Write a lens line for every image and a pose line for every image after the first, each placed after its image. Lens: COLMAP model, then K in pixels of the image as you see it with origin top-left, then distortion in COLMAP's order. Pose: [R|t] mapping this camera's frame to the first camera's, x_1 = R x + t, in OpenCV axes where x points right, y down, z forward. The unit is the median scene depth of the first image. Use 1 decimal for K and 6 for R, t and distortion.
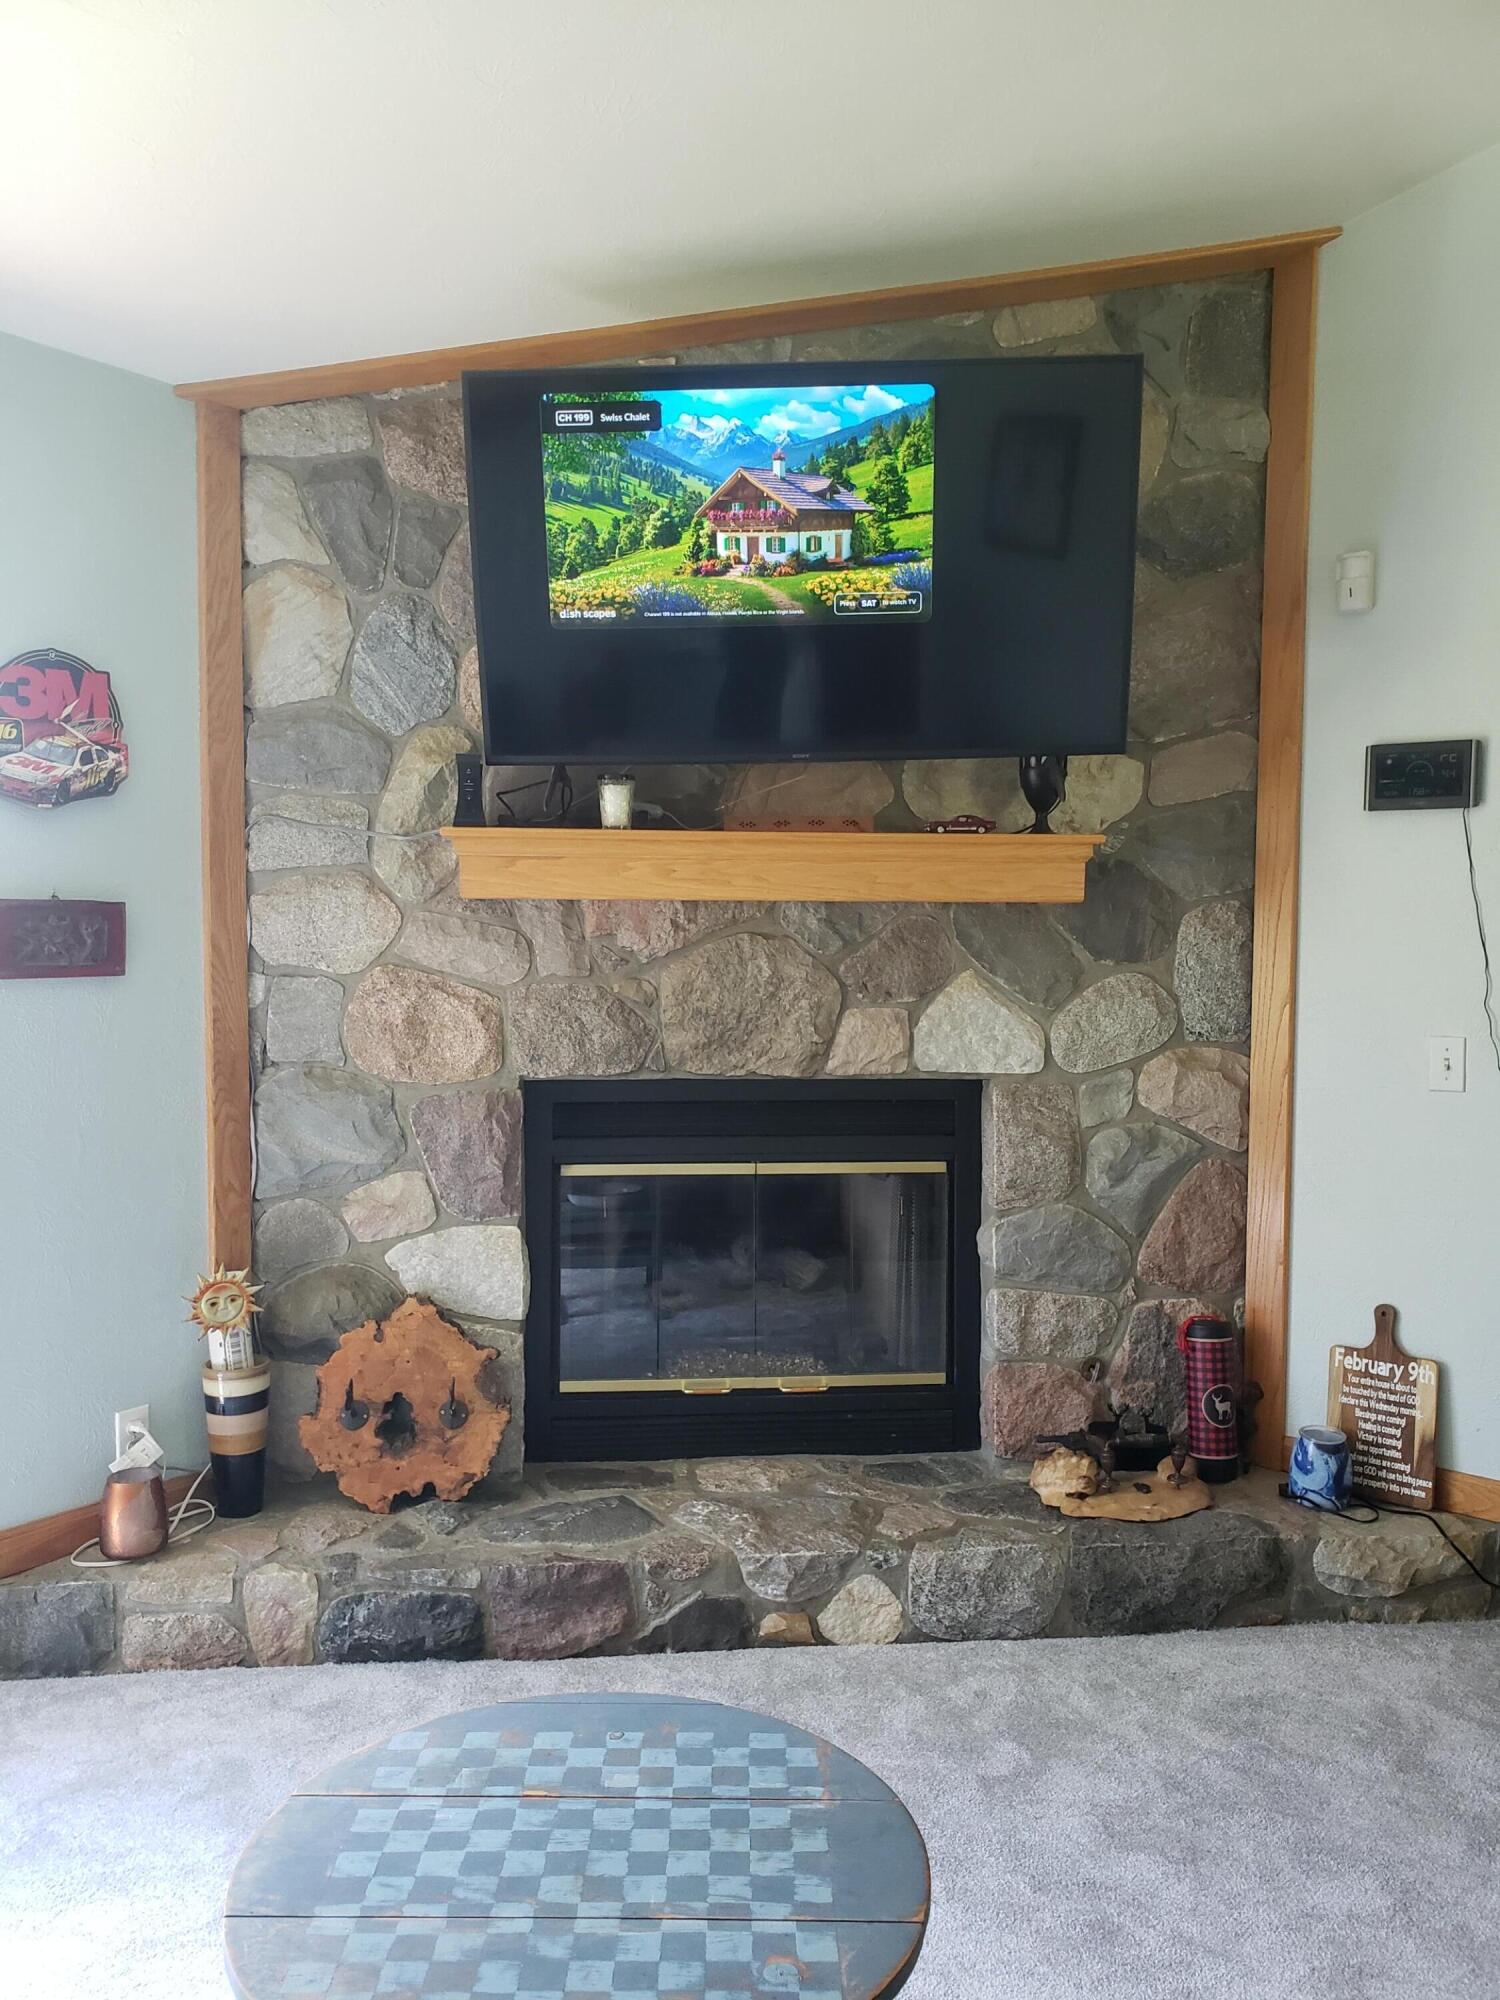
lens RADIAL K [[1542.6, 0, 746.3], [0, 1542.6, 1013.5], [0, 0, 1]] dist [0.133483, -0.276055]
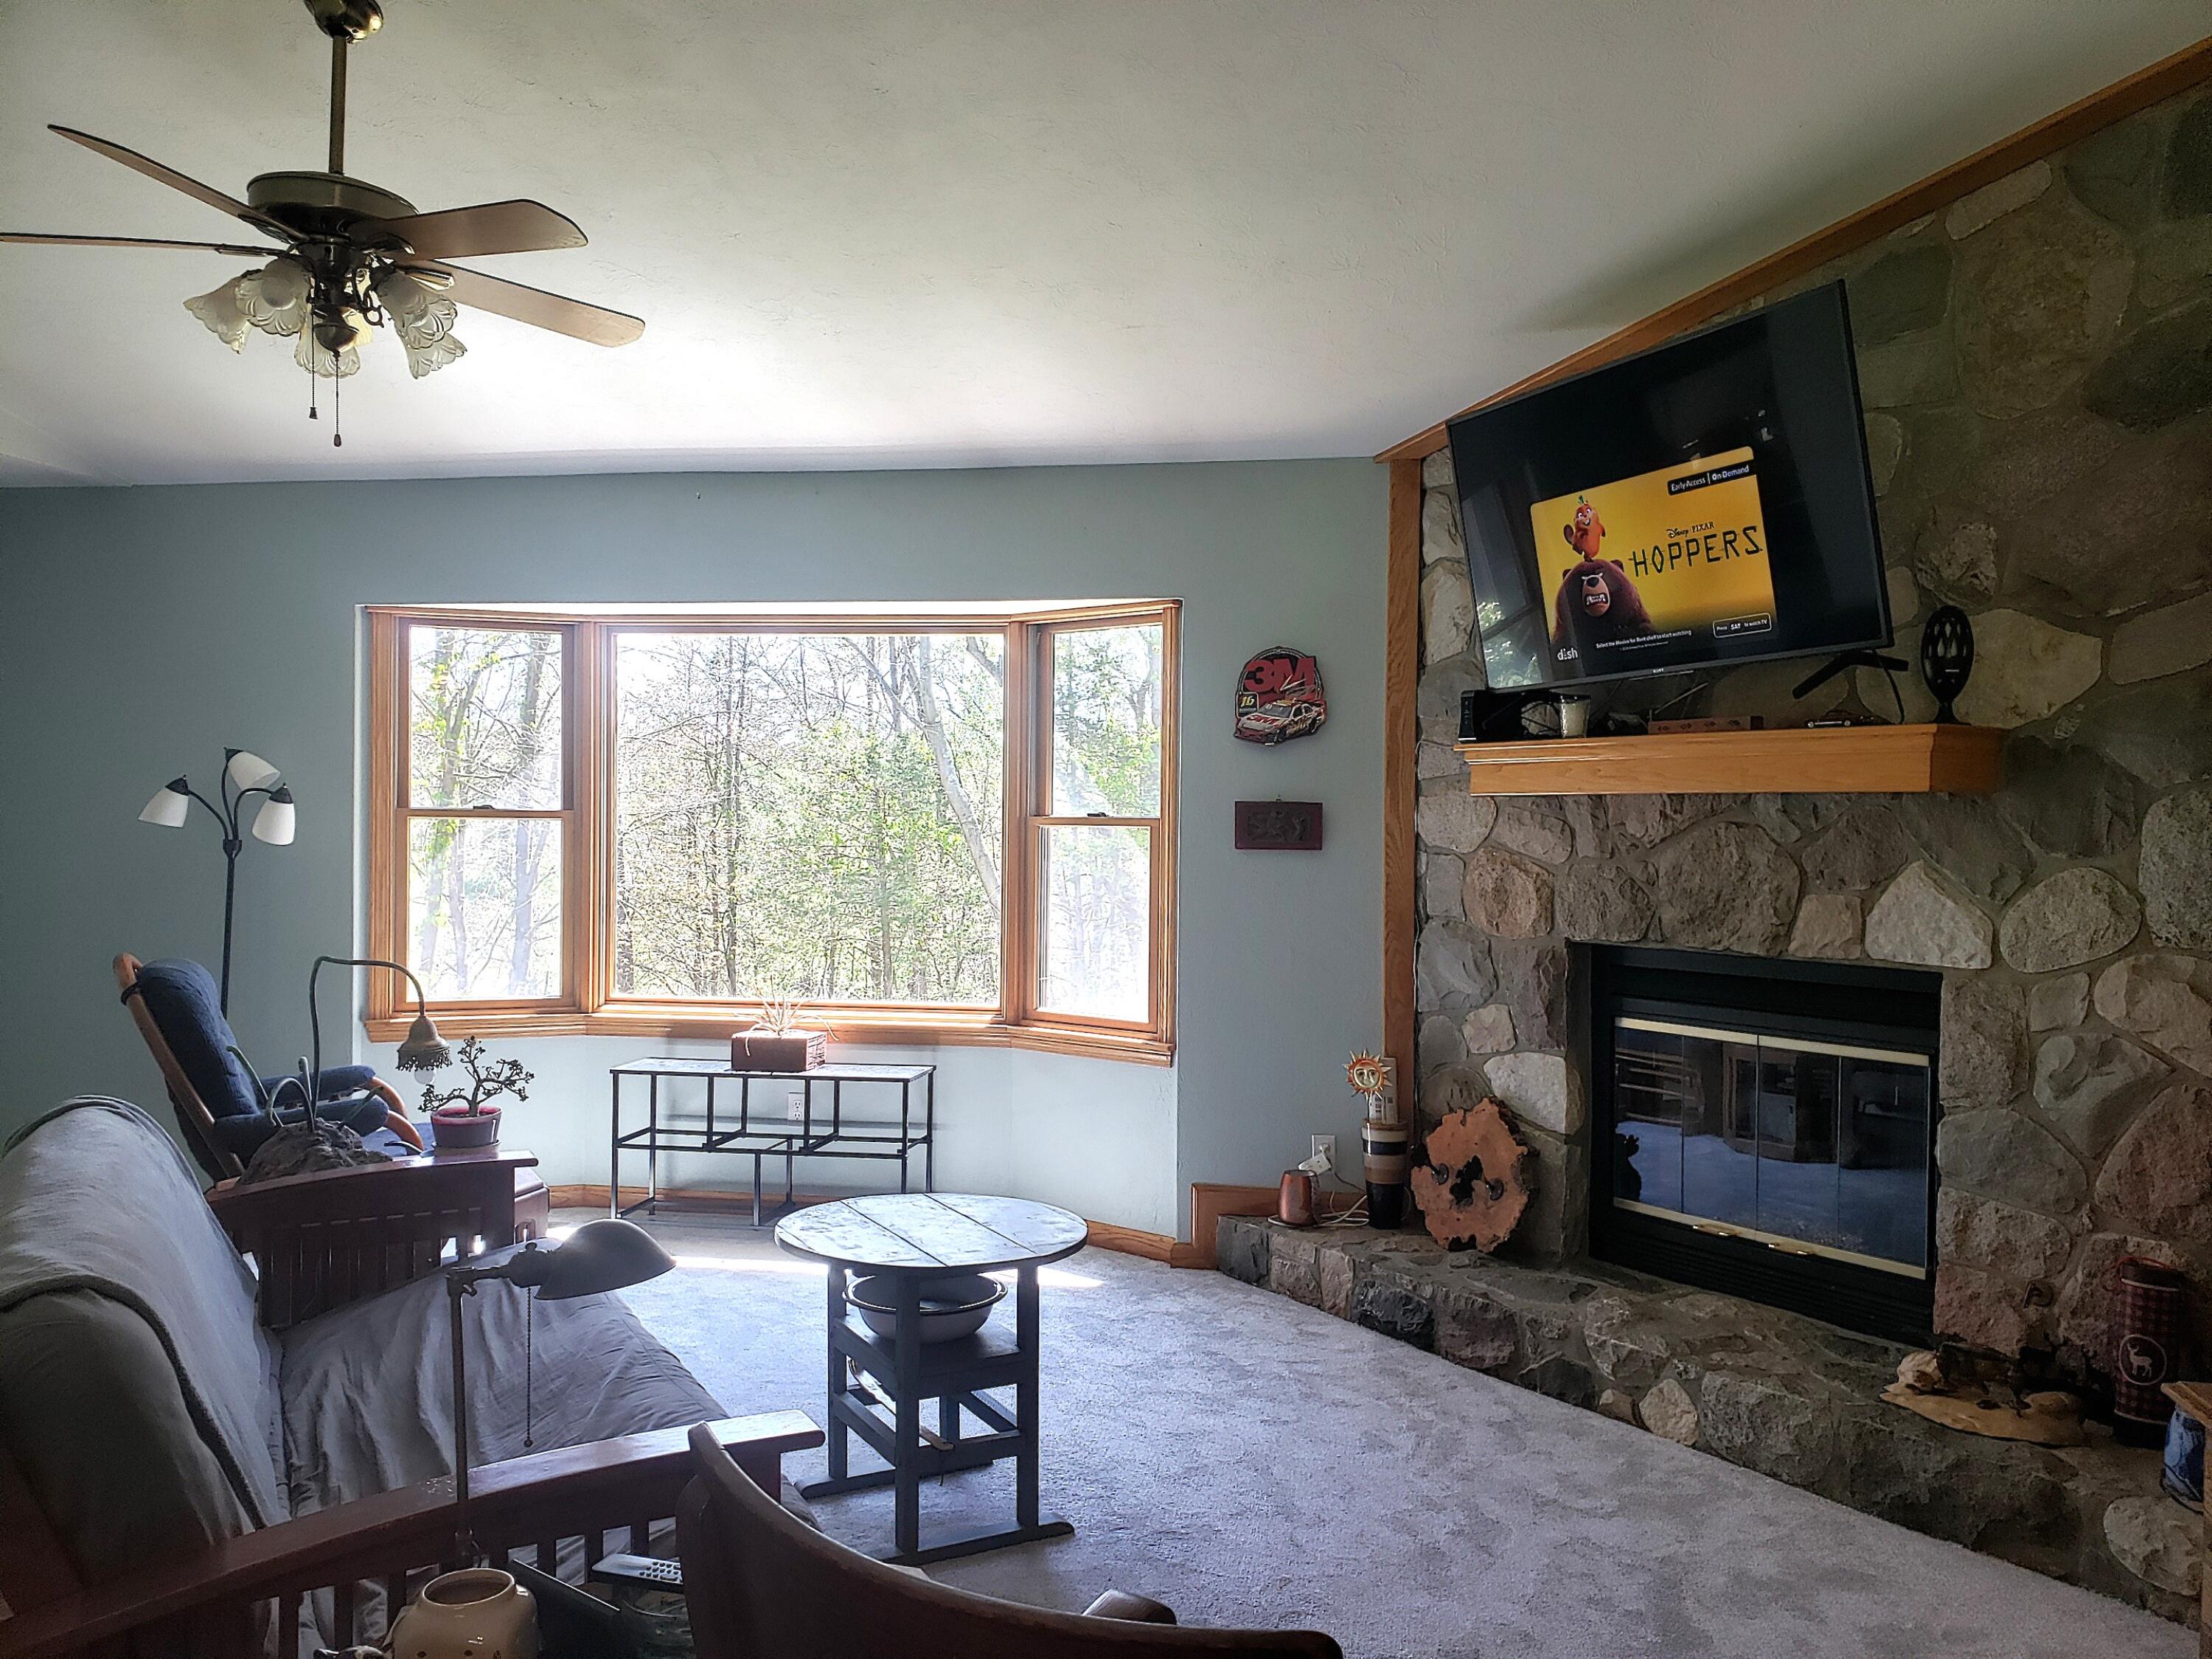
lens RADIAL K [[1679.0, 0, 1109.6], [0, 1679.0, 866.1], [0, 0, 1]] dist [0.052773, -0.029044]
pose [[0.492516, 0.023773, -0.869978, 0.848827], [-0.048479, 0.998824, -0.000152, 0.000951], [0.868952, 0.042251, 0.493090, 0.006682]]
